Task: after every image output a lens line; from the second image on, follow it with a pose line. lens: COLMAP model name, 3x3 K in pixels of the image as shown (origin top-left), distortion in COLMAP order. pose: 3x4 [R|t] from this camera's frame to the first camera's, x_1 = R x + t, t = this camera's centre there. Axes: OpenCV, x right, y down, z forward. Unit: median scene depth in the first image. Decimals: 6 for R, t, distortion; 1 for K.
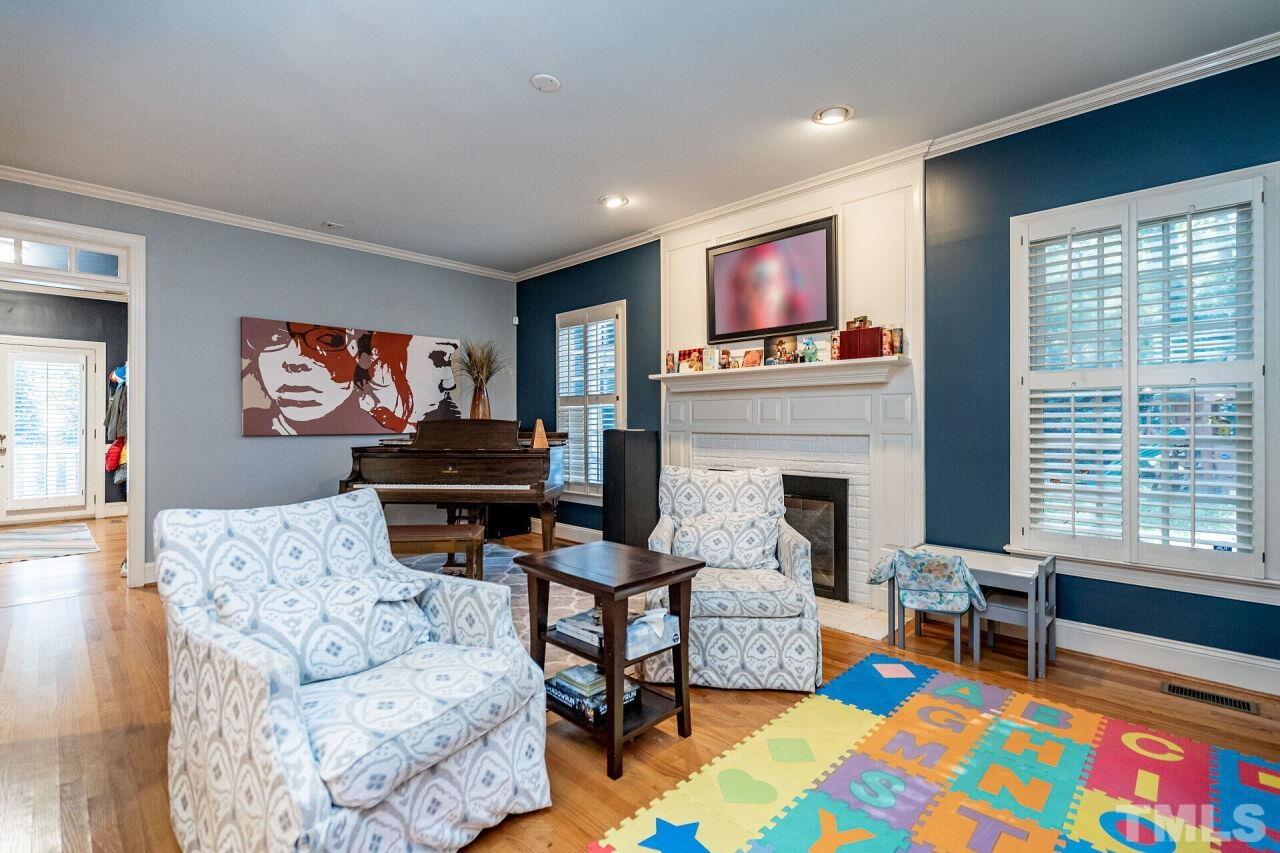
lens RADIAL K [[592.6, 0, 640.0], [0, 592.6, 426.5], [0, 0, 1]] dist [-0.000238, -0.000061]
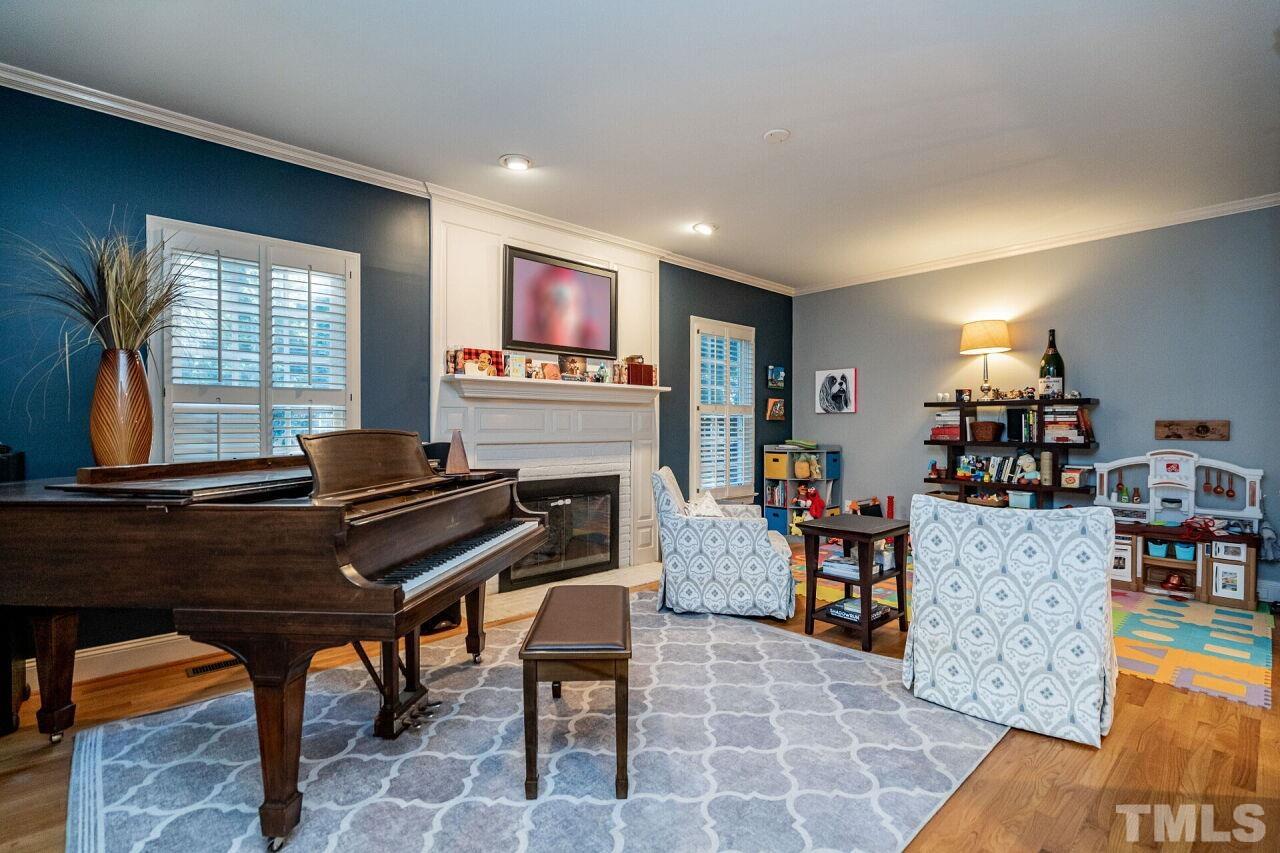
lens RADIAL K [[592.6, 0, 640.0], [0, 592.6, 426.5], [0, 0, 1]] dist [-0.000238, -0.000061]
pose [[0.042642, 0.001712, 0.999089, -0.854862], [0.007882, 0.999967, -0.002050, -0.013331], [-0.999059, 0.007962, 0.042627, 0.796397]]
